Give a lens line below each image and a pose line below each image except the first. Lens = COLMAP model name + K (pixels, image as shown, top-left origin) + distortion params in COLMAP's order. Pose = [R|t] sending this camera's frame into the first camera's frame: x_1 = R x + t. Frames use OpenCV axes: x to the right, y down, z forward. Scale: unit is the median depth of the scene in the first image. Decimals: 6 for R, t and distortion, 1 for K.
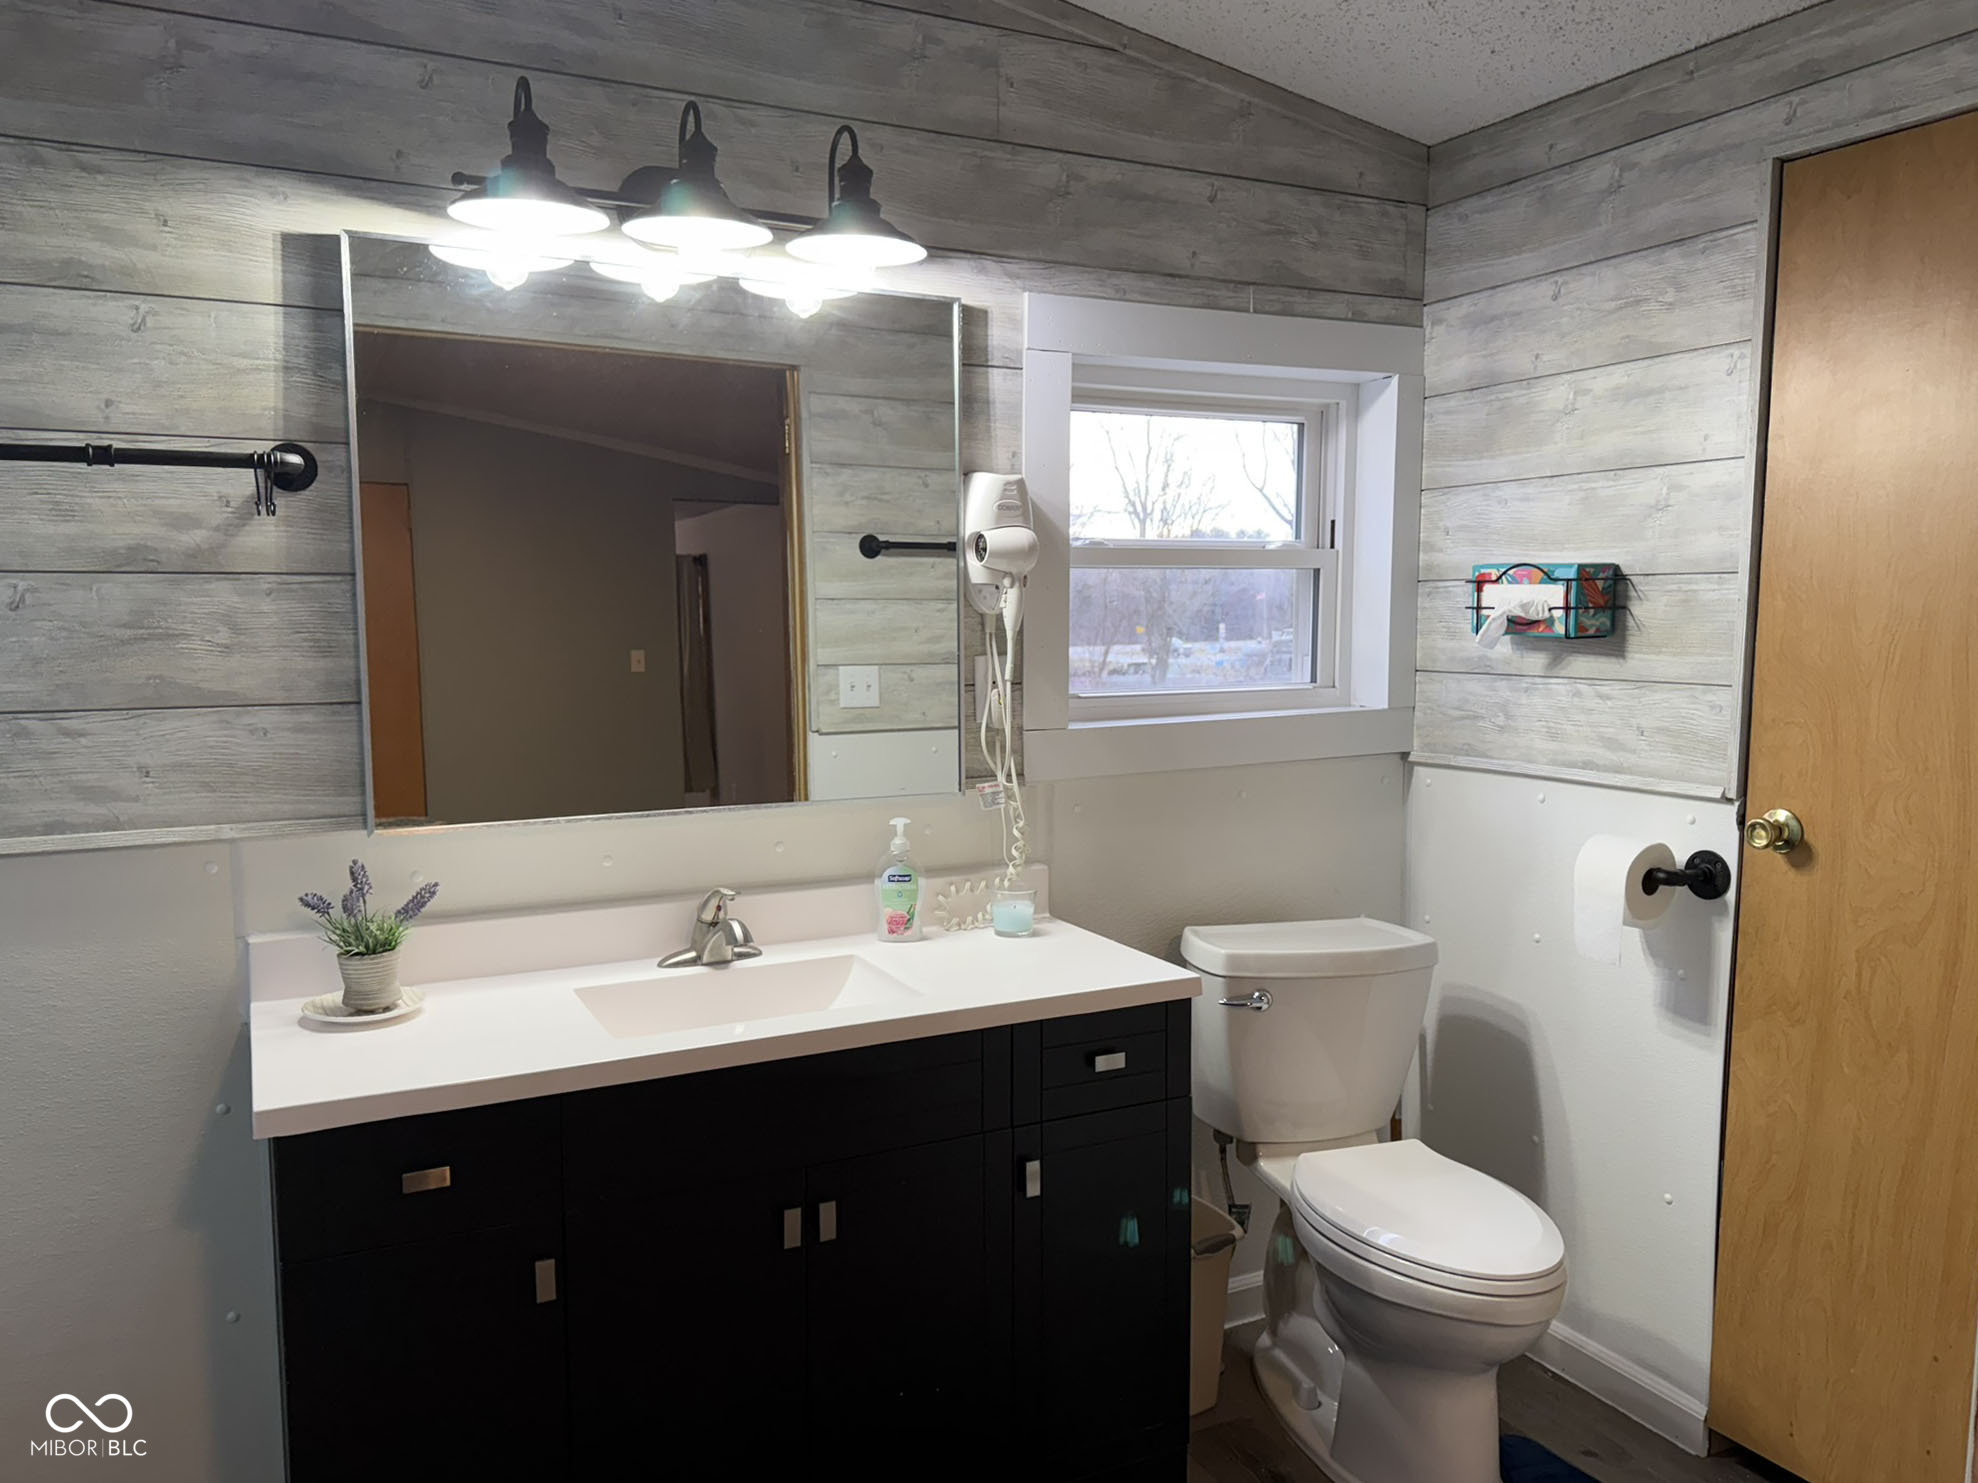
lens RADIAL K [[1446.6, 0, 990.8], [0, 1446.6, 751.4], [0, 0, 1]] dist [0.067160, -0.088602]
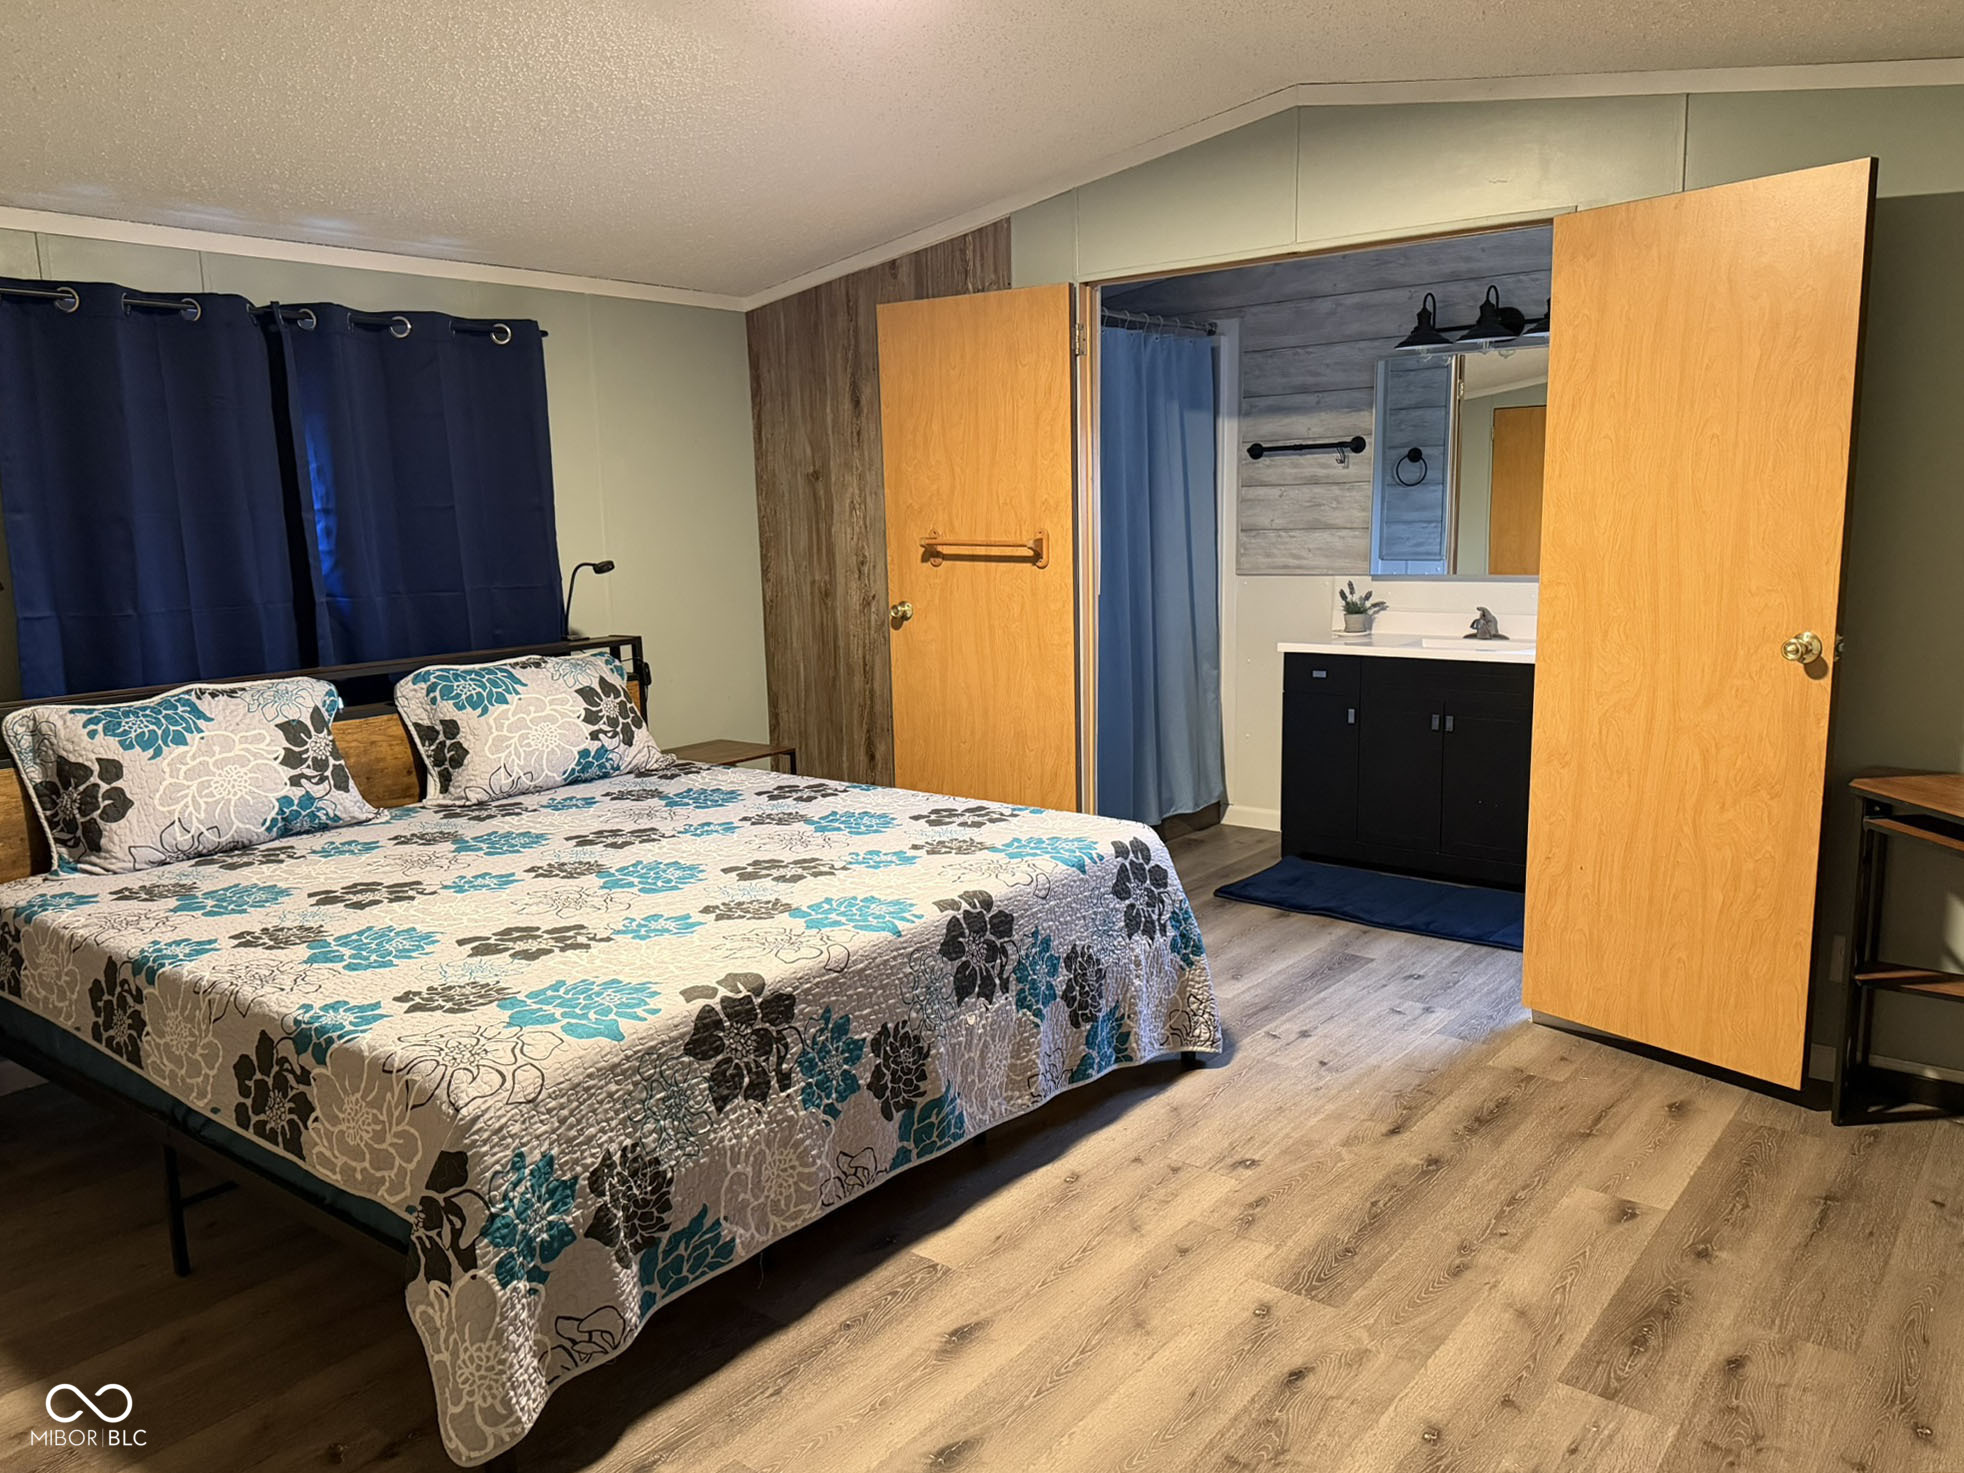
lens RADIAL K [[1373.7, 0, 989.9], [0, 1373.7, 744.4], [0, 0, 1]] dist [0.067662, -0.067568]
pose [[0.396674, 0.157882, -0.904280, 1.818944], [-0.068348, 0.987444, 0.142420, 0.049077], [0.915412, 0.005311, 0.402484, -0.766792]]
